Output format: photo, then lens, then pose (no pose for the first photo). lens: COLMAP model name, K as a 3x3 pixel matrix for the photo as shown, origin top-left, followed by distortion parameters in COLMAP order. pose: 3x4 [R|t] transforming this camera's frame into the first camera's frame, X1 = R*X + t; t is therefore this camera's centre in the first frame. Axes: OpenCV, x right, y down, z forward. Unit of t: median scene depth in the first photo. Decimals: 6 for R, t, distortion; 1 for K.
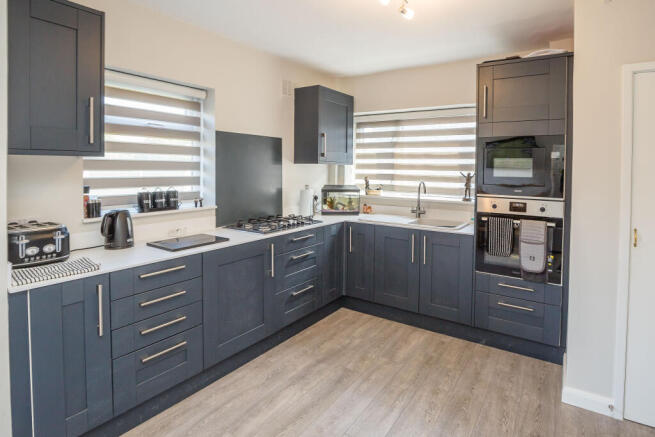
lens RADIAL K [[317.9, 0, 326.7], [0, 317.9, 181.7], [0, 0, 1]] dist [-0.028203, 0.004632]
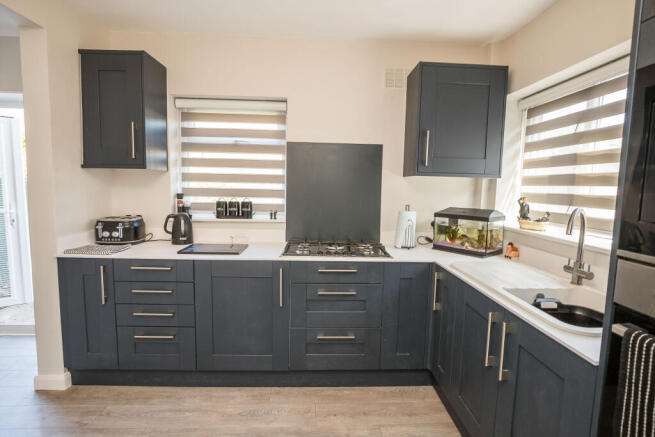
lens RADIAL K [[302.1, 0, 327.5], [0, 302.1, 218.5], [0, 0, 1]] dist [-0.020629, -0.000293]
pose [[0.644601, 0.084180, -0.759871, 0.466115], [-0.046303, 0.996394, 0.071104, 0.000571], [0.763116, -0.010649, 0.646174, 0.525376]]
